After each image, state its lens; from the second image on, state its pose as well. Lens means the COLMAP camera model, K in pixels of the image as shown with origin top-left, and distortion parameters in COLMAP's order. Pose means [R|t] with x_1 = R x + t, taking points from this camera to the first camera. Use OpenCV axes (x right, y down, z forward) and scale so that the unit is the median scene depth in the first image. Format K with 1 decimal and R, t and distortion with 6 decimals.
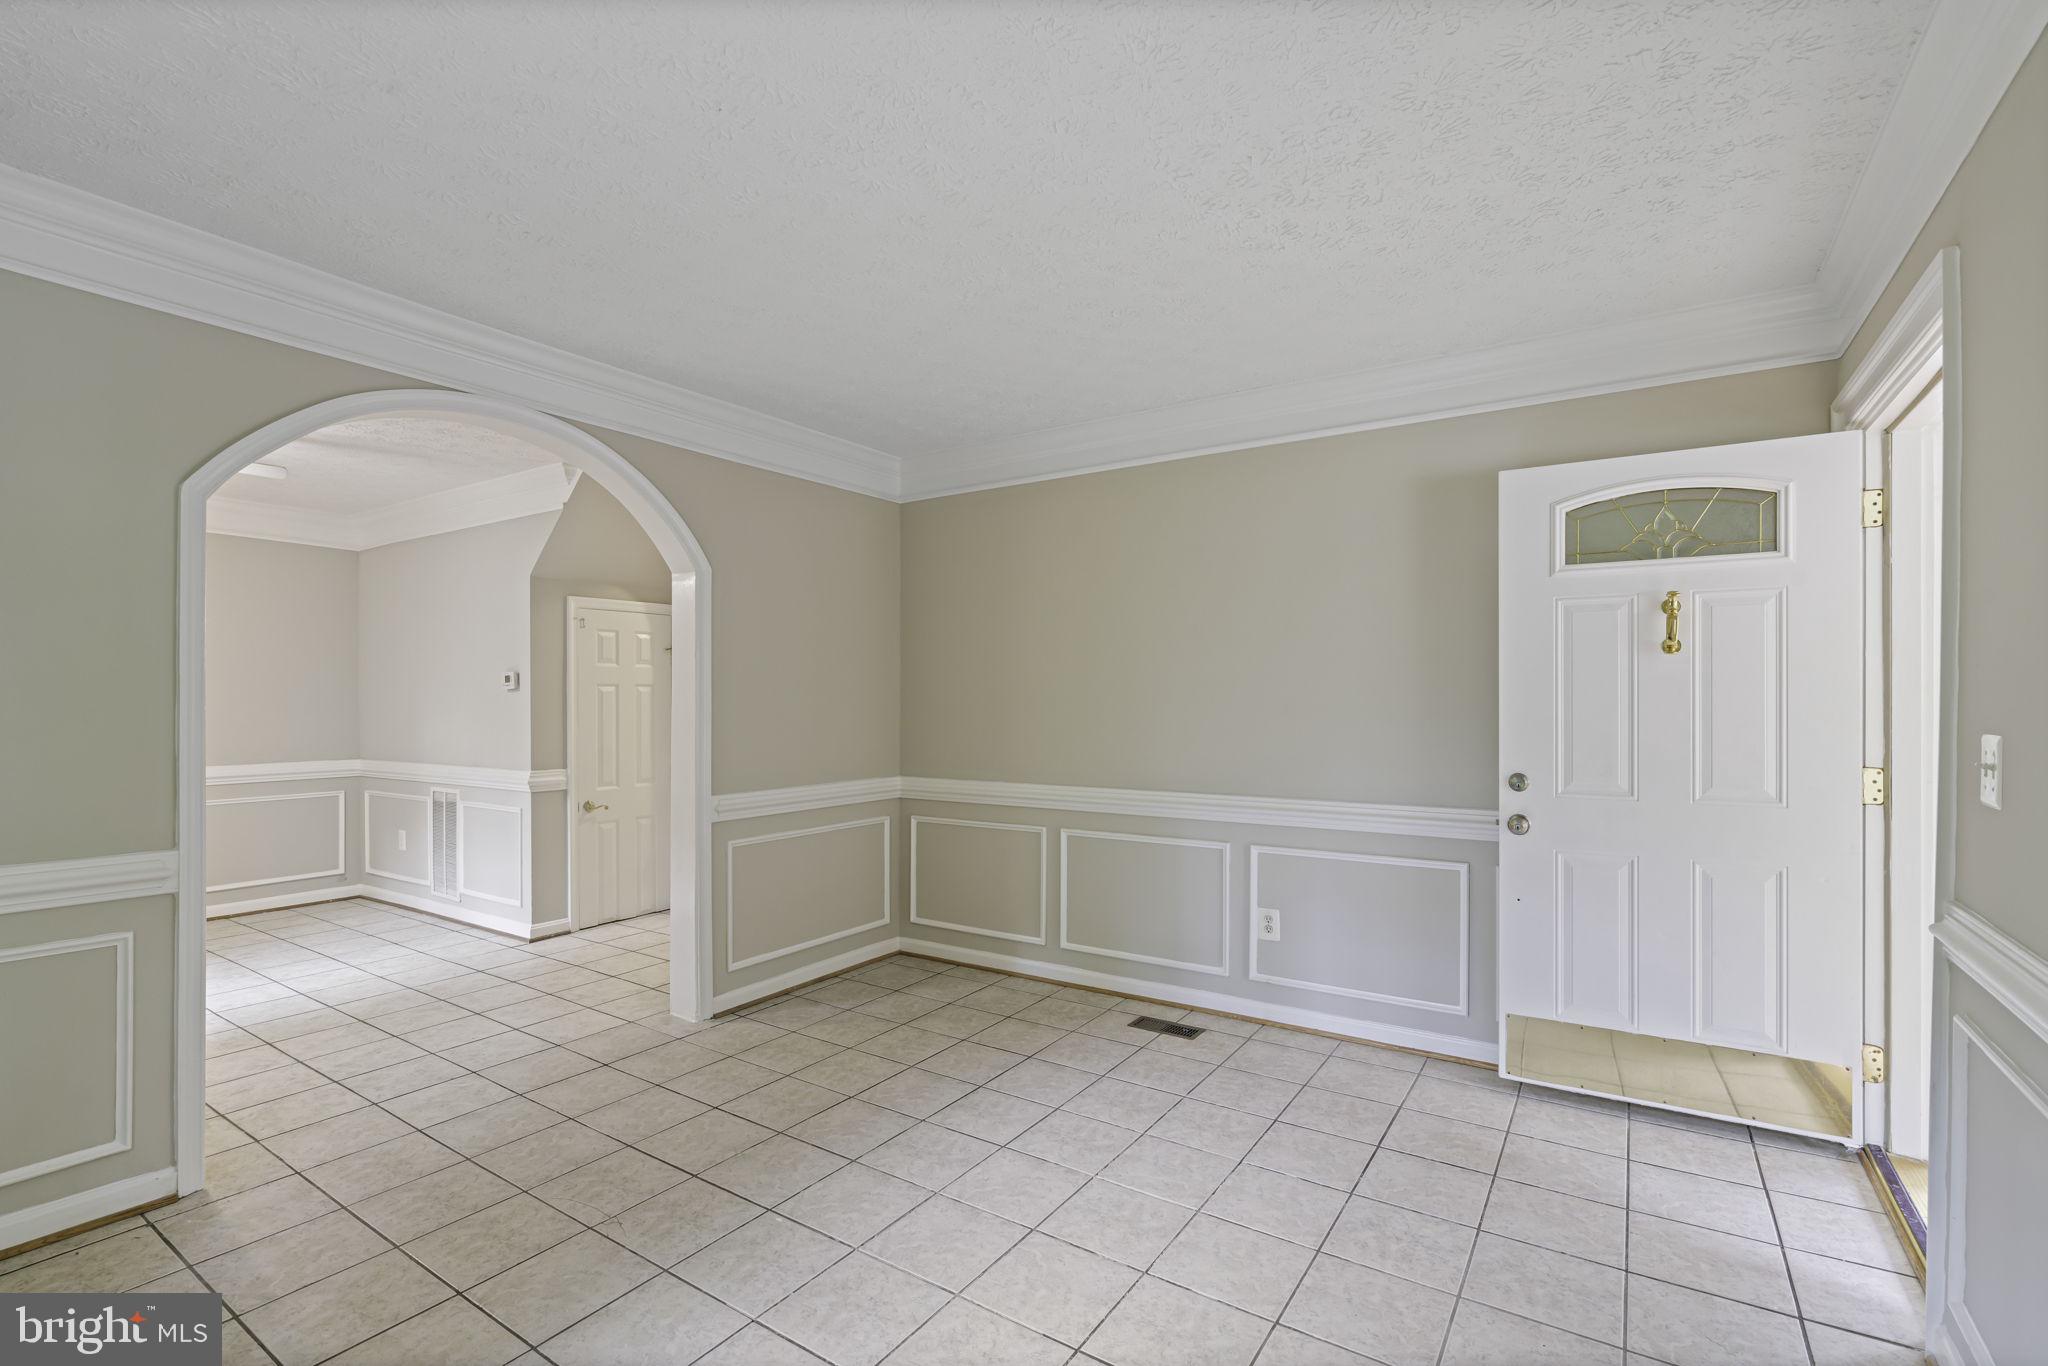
lens RADIAL K [[928.2, 0, 1019.6], [0, 928.2, 692.6], [0, 0, 1]] dist [-0.012239, -0.000274]
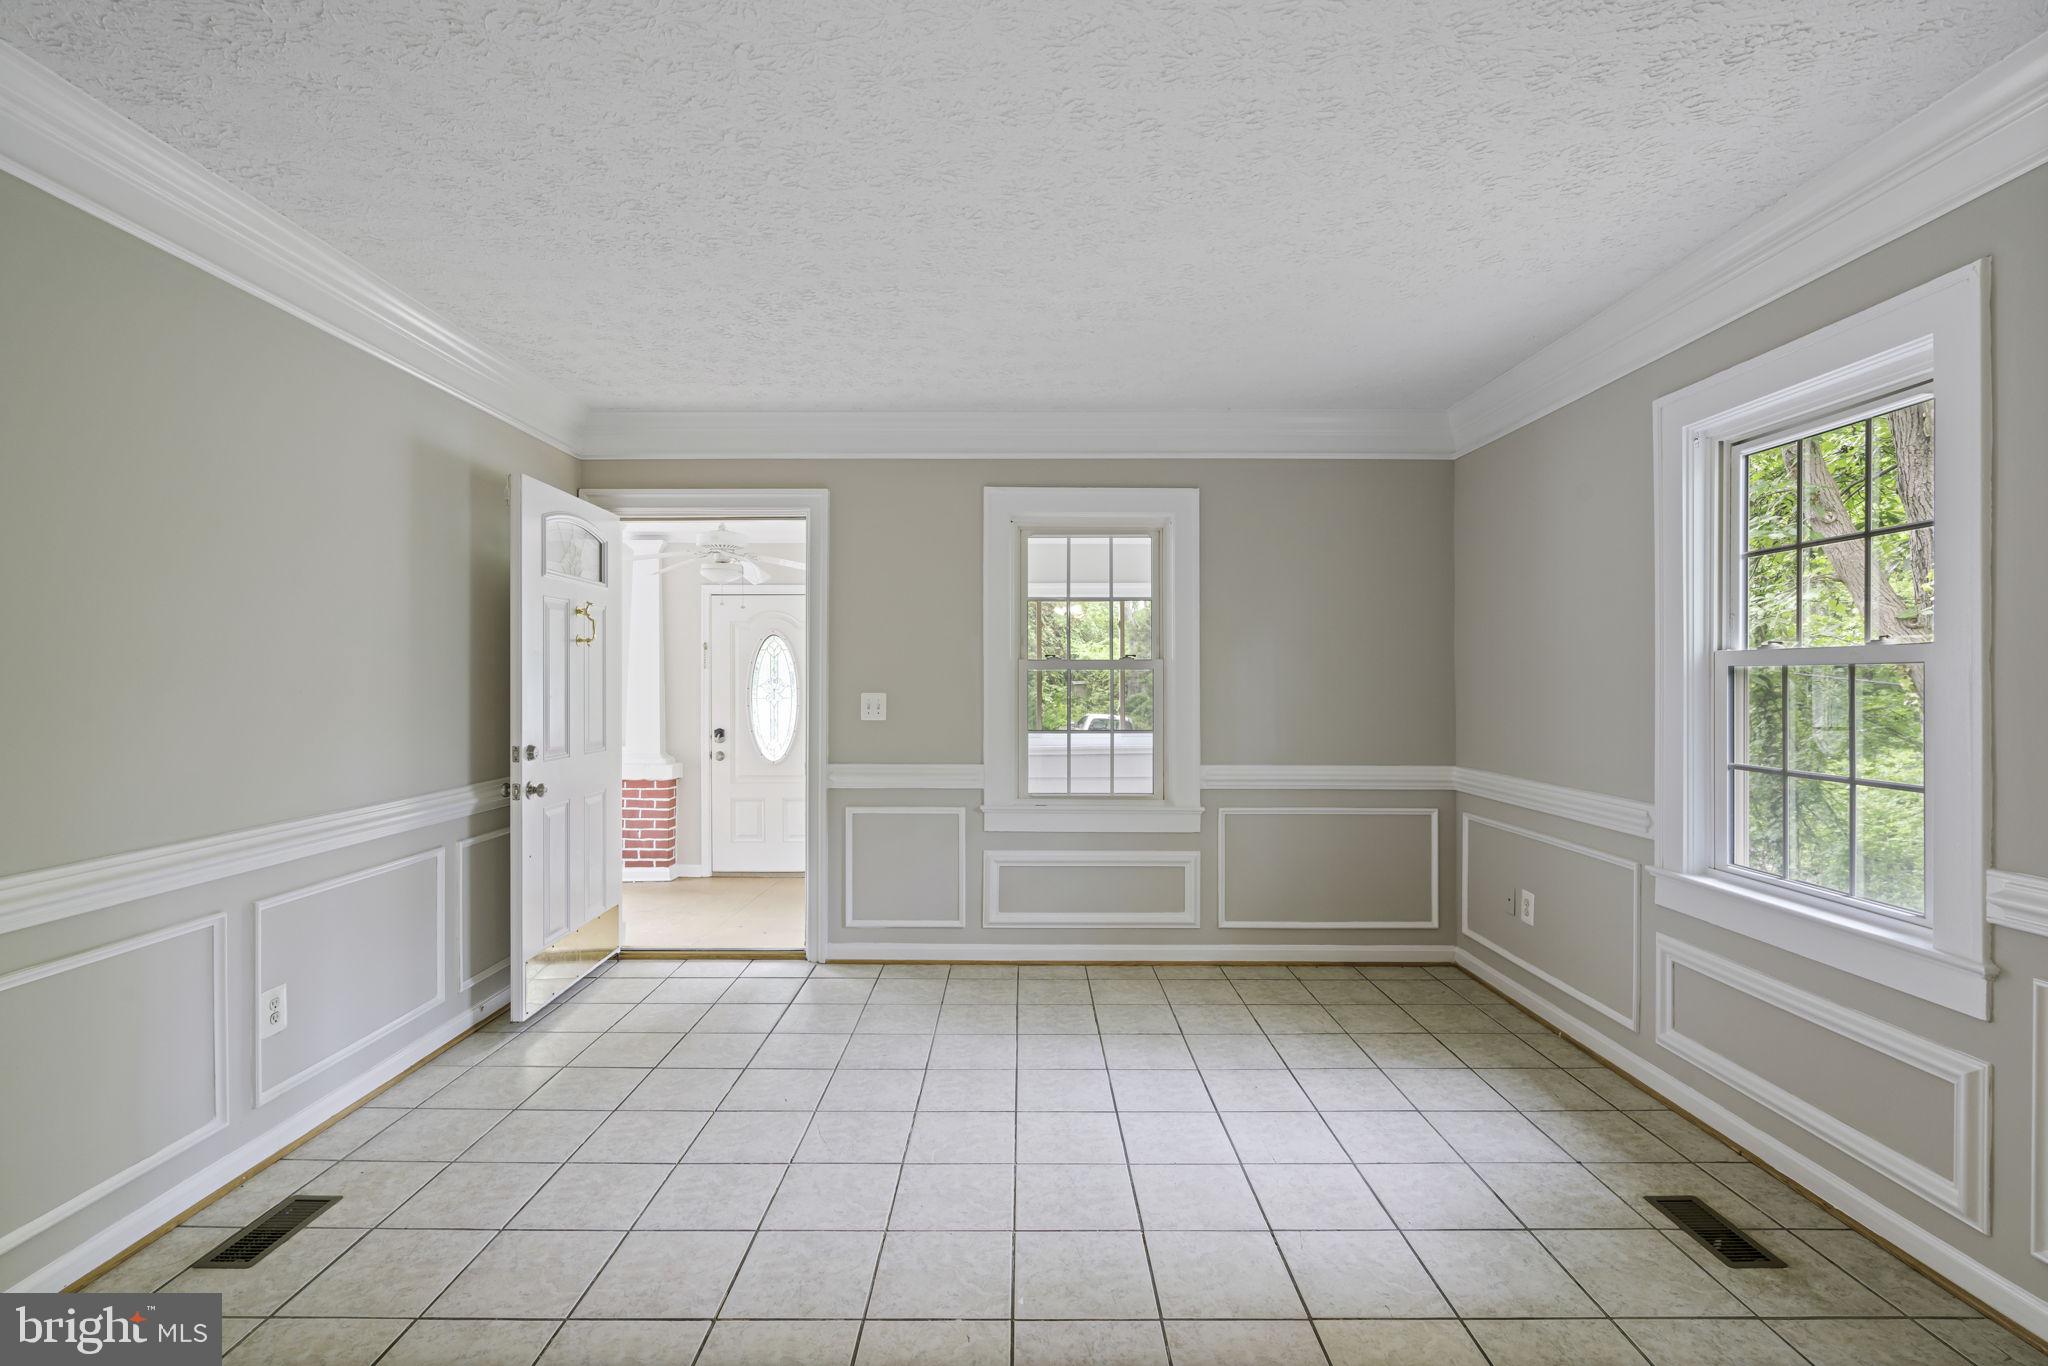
lens RADIAL K [[928.2, 0, 1015.2], [0, 928.2, 680.4], [0, 0, 1]] dist [-0.012239, -0.000274]
pose [[-0.561910, -0.001785, 0.827197, -0.677001], [-0.004016, 0.999992, -0.000571, 0.005647], [-0.827189, -0.003643, -0.561912, 1.053681]]
